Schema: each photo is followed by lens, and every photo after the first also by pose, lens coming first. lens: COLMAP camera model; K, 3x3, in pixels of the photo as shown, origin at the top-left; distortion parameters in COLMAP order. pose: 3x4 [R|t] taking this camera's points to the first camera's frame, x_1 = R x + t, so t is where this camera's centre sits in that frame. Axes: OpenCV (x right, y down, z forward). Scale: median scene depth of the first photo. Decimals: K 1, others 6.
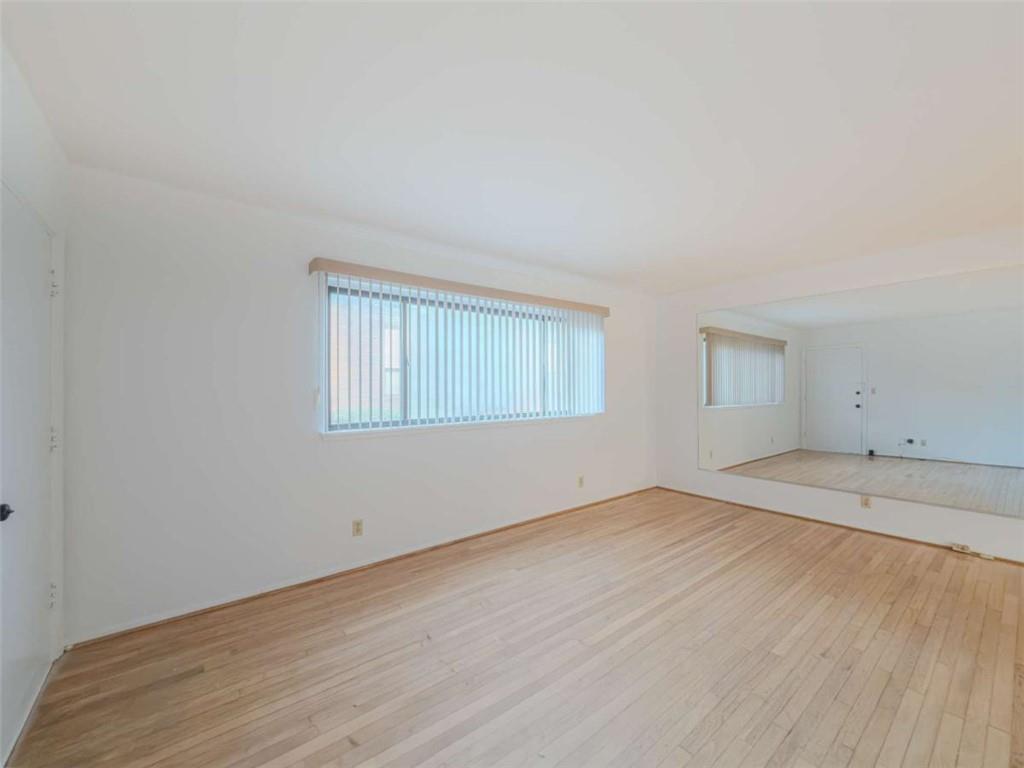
lens RADIAL K [[413.1, 0, 510.6], [0, 413.1, 383.5], [0, 0, 1]] dist [-0.000850, -0.000126]
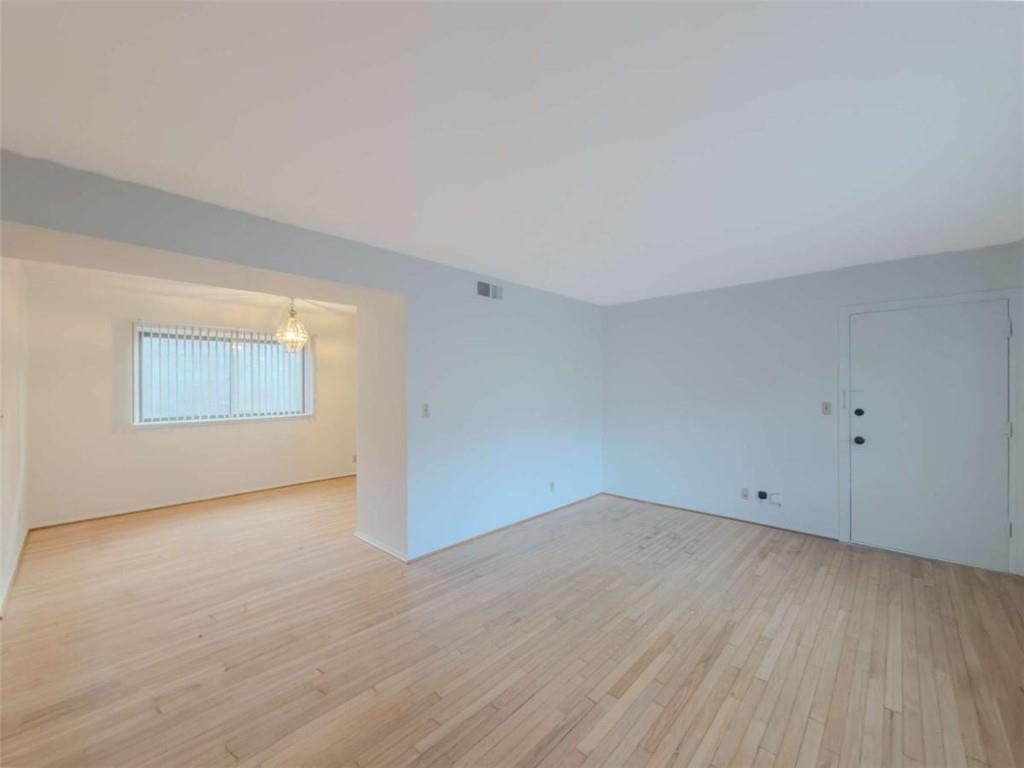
lens RADIAL K [[413.1, 0, 510.6], [0, 413.1, 383.5], [0, 0, 1]] dist [-0.000850, -0.000126]
pose [[-0.989518, 0.000754, -0.144408, 0.560048], [0.000582, 0.999999, 0.001237, -0.024550], [0.144409, 0.001140, -0.989517, 1.295087]]
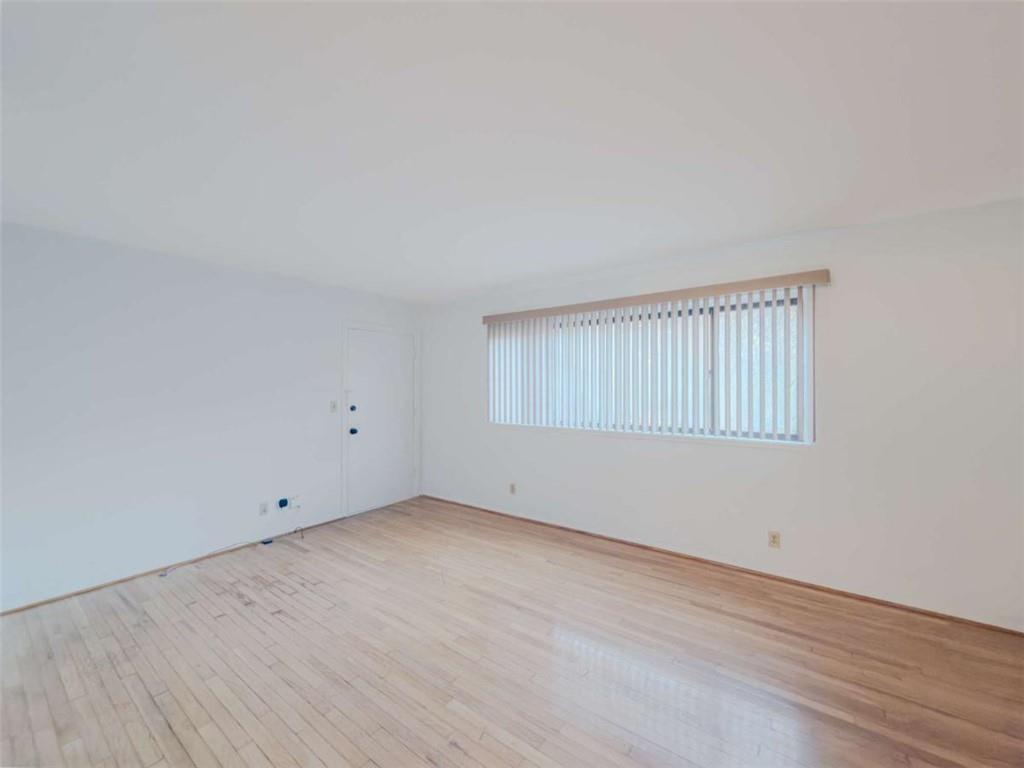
lens RADIAL K [[409.0, 0, 513.9], [0, 409.0, 388.2], [0, 0, 1]] dist [-0.006272, 0.000123]
pose [[0.260603, 0.002835, -0.965442, 0.904912], [0.000774, 0.999995, 0.003145, -0.016088], [0.965446, -0.001567, 0.260600, 0.535004]]
